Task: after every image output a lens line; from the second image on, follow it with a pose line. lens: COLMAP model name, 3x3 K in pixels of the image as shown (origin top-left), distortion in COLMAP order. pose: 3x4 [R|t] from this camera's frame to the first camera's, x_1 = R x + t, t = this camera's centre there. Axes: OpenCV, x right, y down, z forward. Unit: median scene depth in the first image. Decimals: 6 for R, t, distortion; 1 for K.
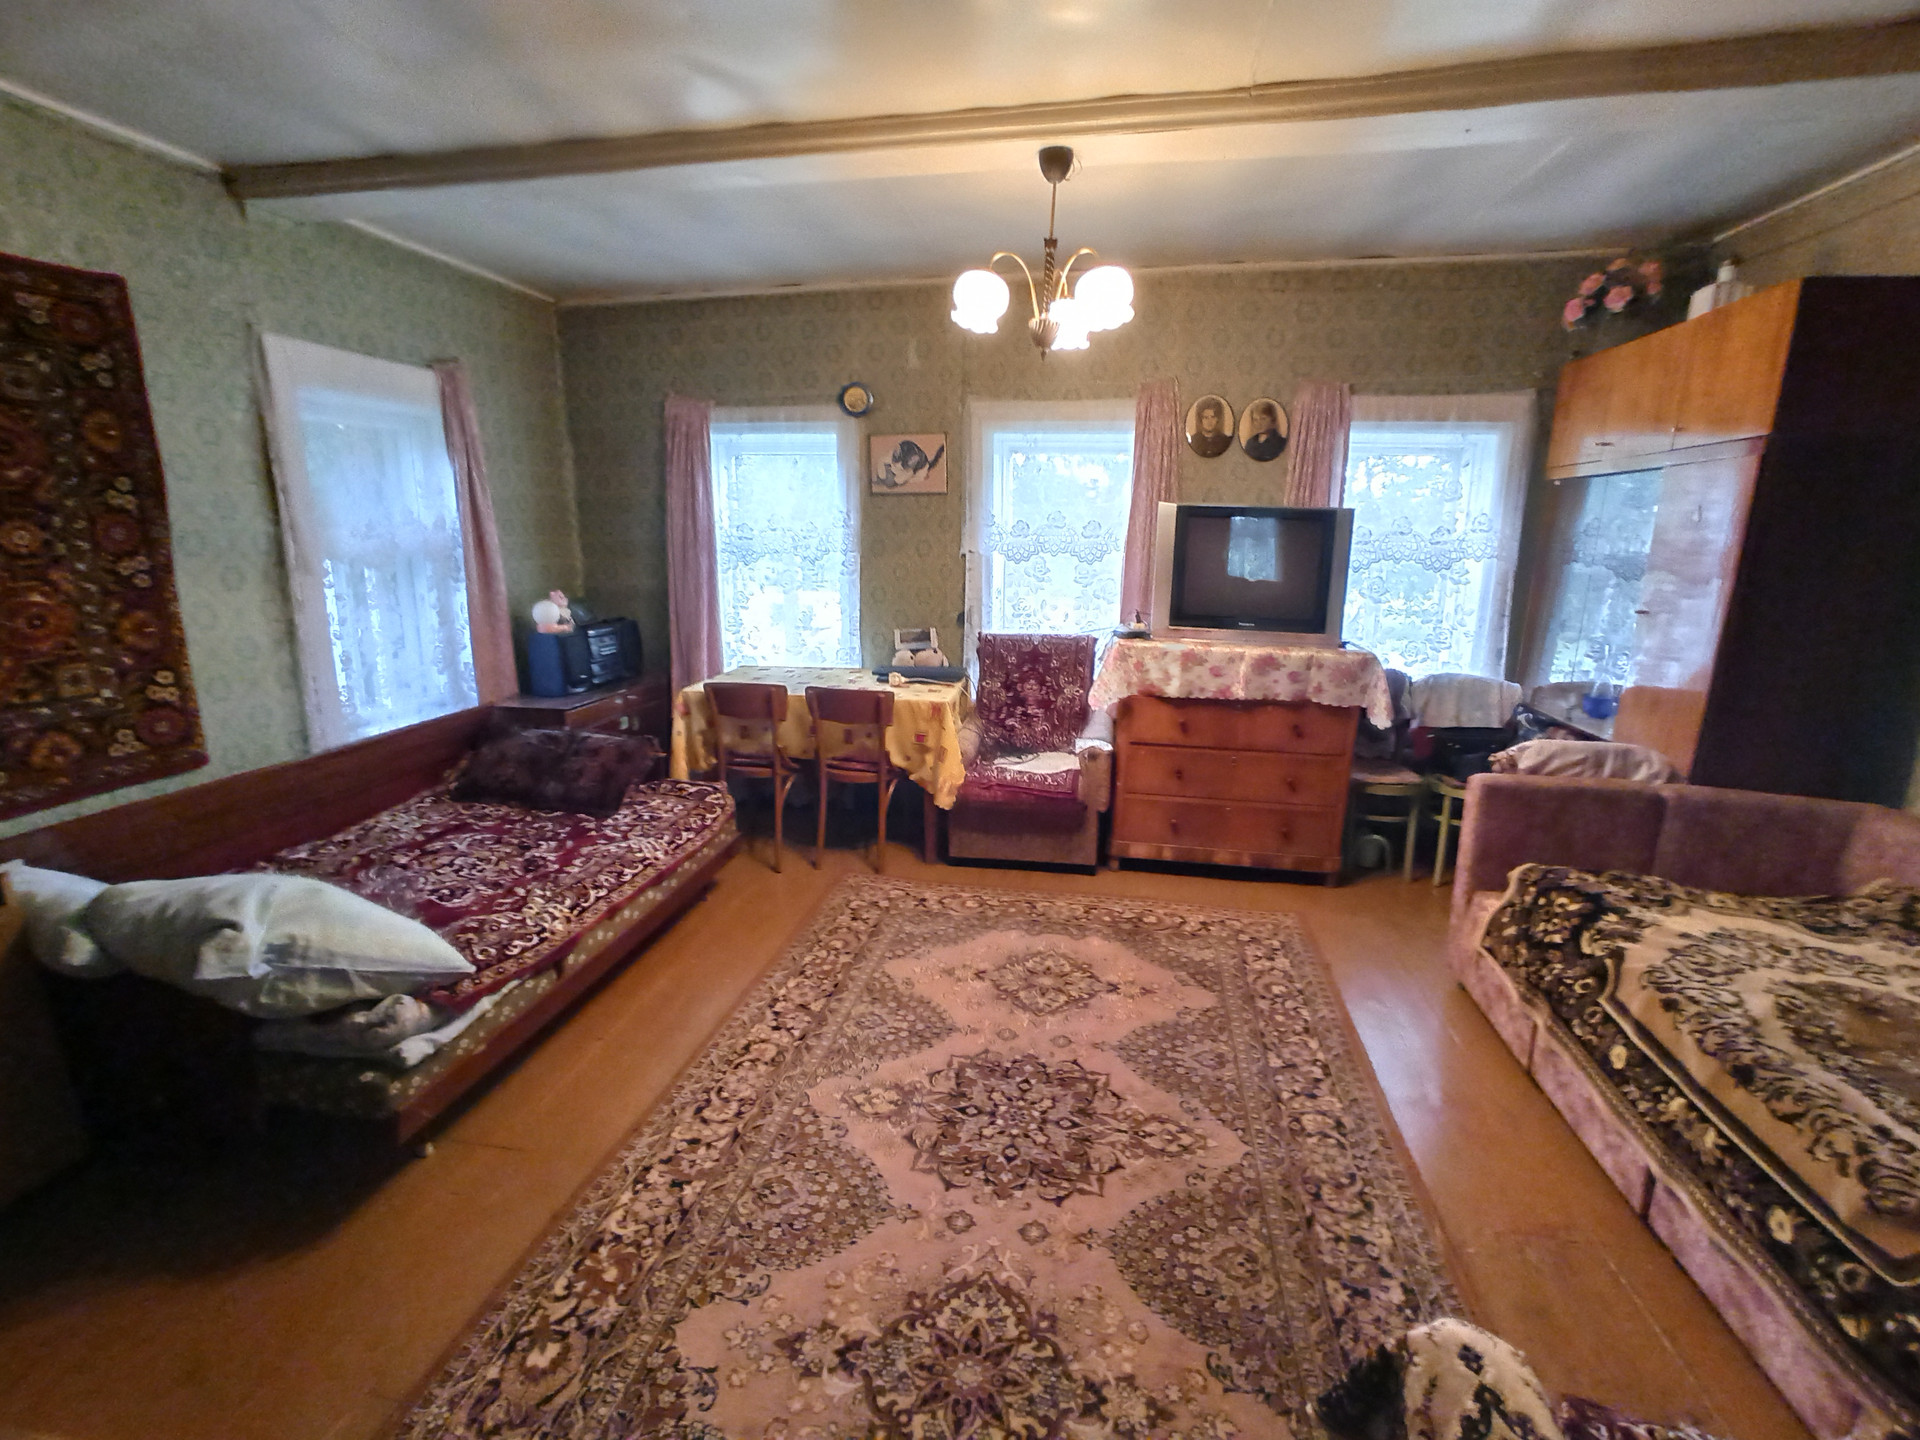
lens RADIAL K [[913.1, 0, 960.0], [0, 913.1, 720.0], [0, 0, 1]] dist [-0.082921, 0.063071]
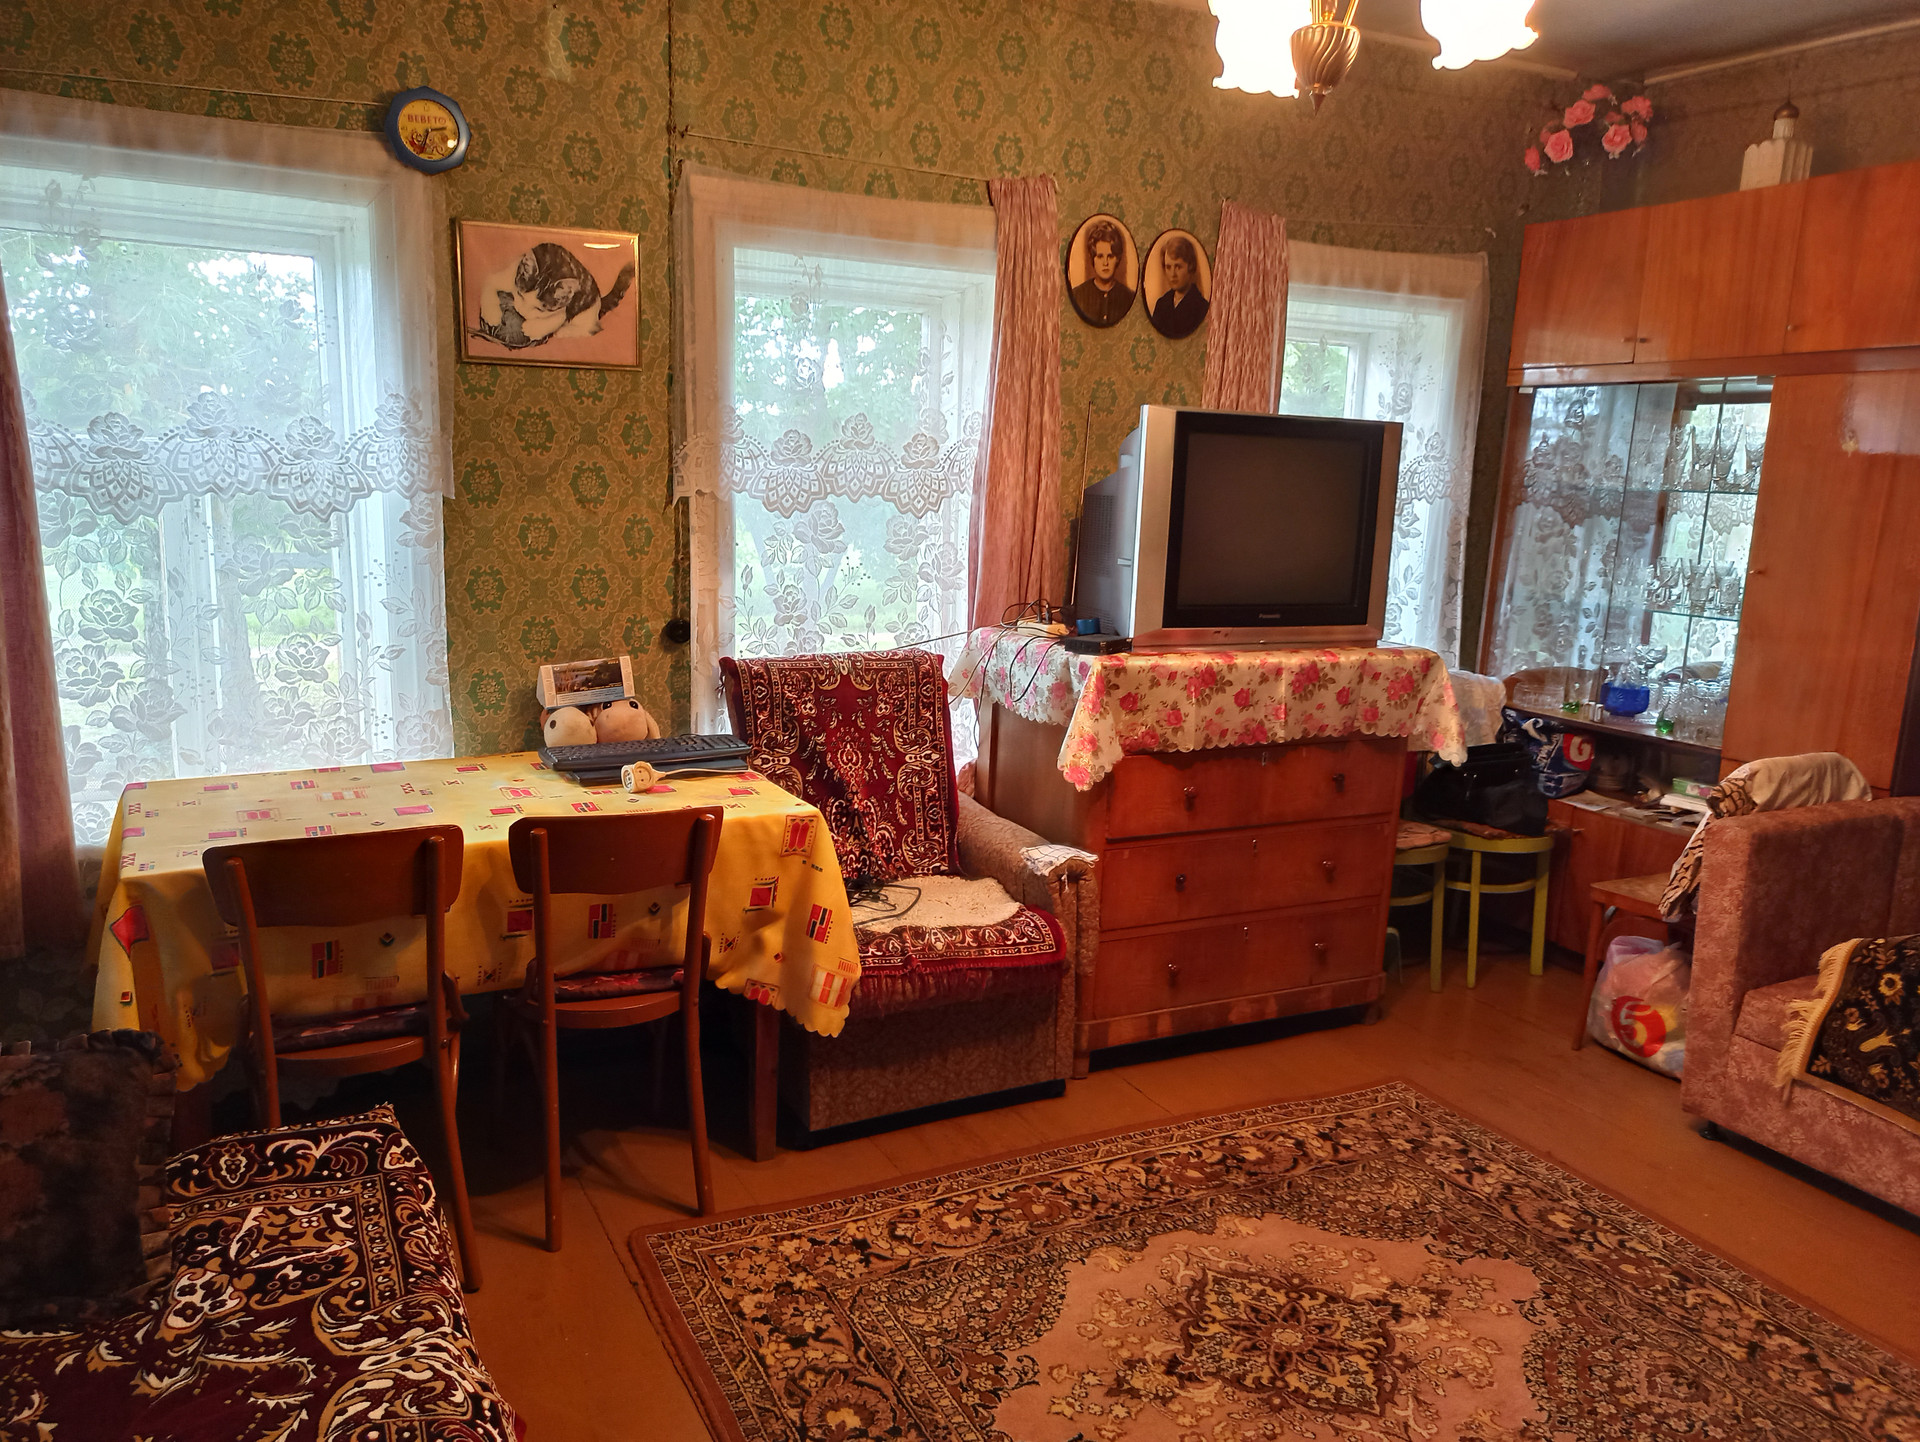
lens RADIAL K [[1455.9, 0, 959.9], [0, 1455.9, 729.9], [0, 0, 1]] dist [0.059073, -0.053060]
pose [[0.785913, -0.099216, 0.610325, -0.402037], [0.108057, 0.993892, 0.022425, -0.069066], [-0.608822, 0.048326, 0.791833, 0.341329]]
